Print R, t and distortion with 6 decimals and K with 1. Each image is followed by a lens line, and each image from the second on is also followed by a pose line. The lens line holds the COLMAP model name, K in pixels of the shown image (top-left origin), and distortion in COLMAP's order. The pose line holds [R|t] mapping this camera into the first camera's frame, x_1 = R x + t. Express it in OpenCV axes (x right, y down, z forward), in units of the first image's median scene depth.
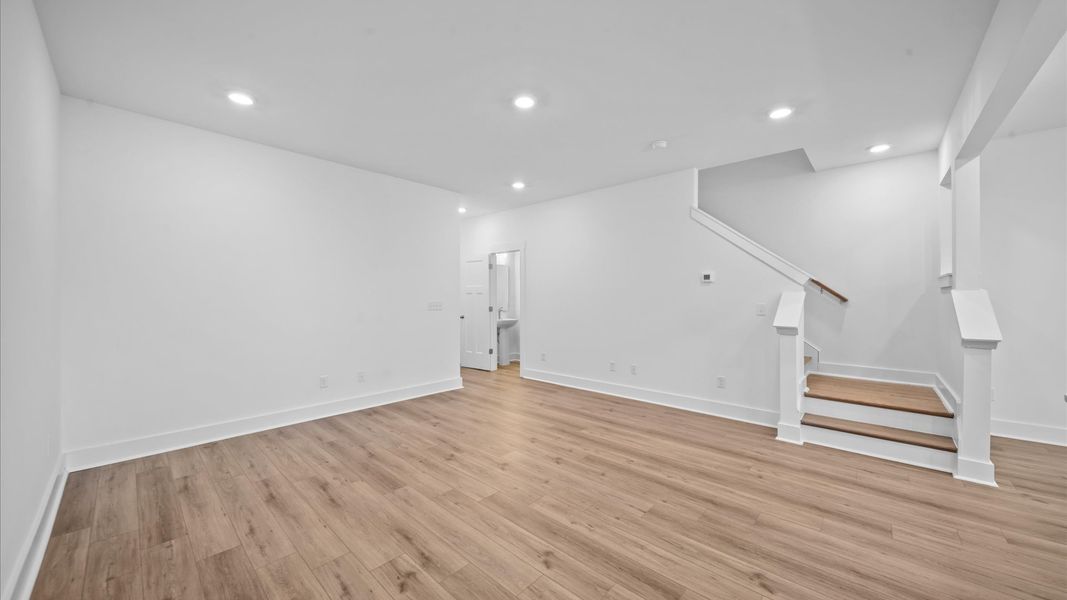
lens RADIAL K [[377.0, 0, 535.4], [0, 377.0, 305.2], [0, 0, 1]] dist [-0.005702, -0.000705]
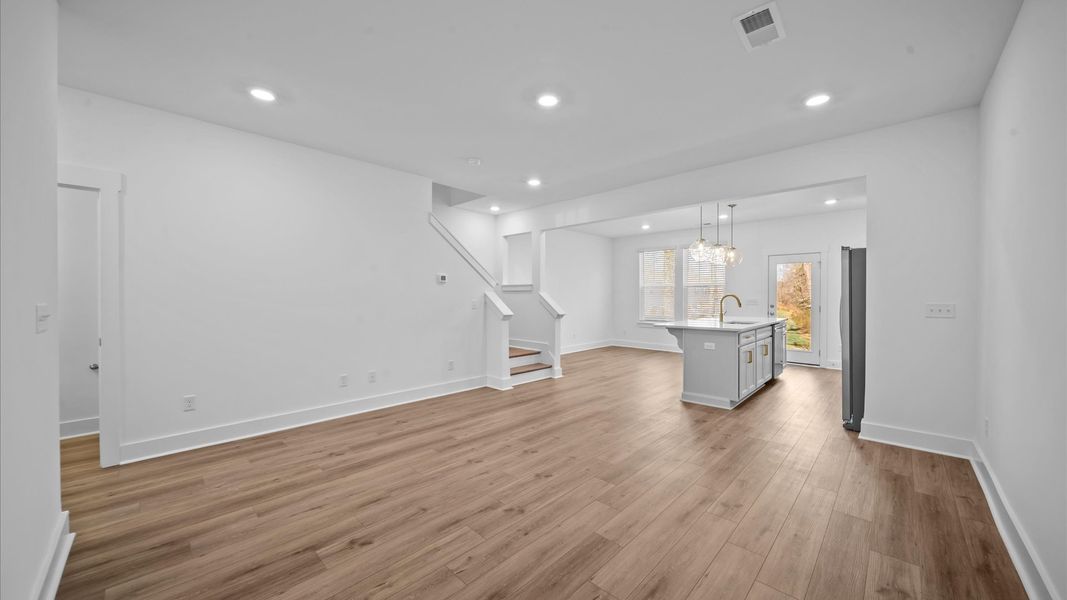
lens RADIAL K [[377.0, 0, 534.2], [0, 377.0, 301.6], [0, 0, 1]] dist [-0.005702, -0.000705]
pose [[0.028269, -0.014397, 0.999497, -0.995464], [0.017283, 0.999754, 0.013912, -0.018788], [-0.999451, 0.016881, 0.028511, 0.968453]]
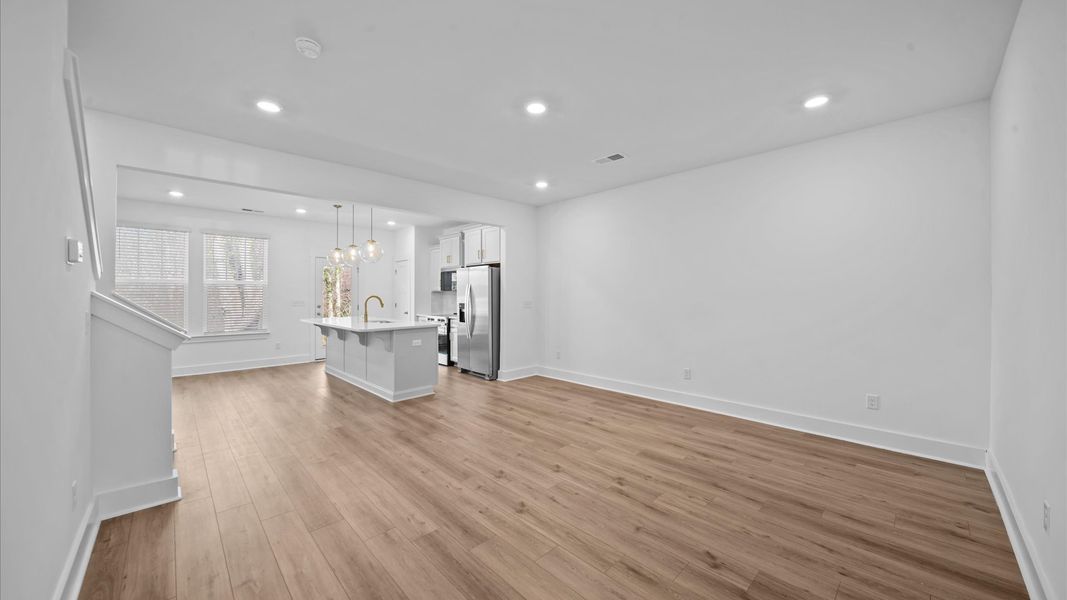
lens RADIAL K [[377.0, 0, 535.6], [0, 377.0, 297.8], [0, 0, 1]] dist [-0.005702, -0.000705]
pose [[-0.998116, 0.002220, 0.061314, -0.085685], [0.003823, 0.999654, 0.026032, -0.047205], [-0.061235, 0.026217, -0.997779, 1.942809]]
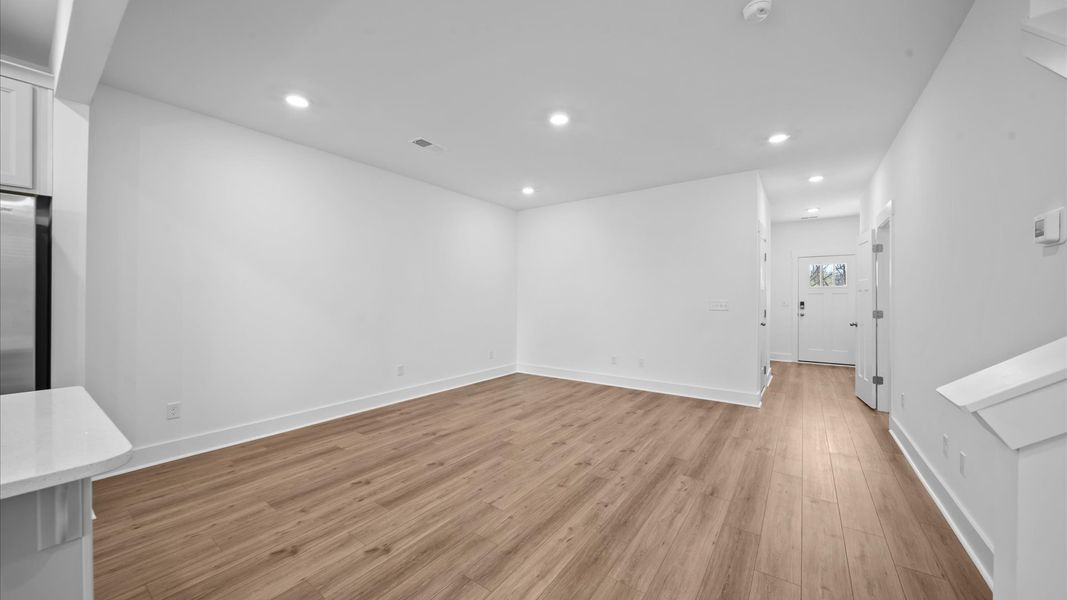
lens RADIAL K [[377.0, 0, 530.1], [0, 377.0, 293.0], [0, 0, 1]] dist [-0.005702, -0.000705]
pose [[0.109018, -0.012431, -0.993962, 1.033379], [-0.019819, 0.999696, -0.014677, -0.011187], [0.993842, 0.021299, 0.108738, 0.762052]]
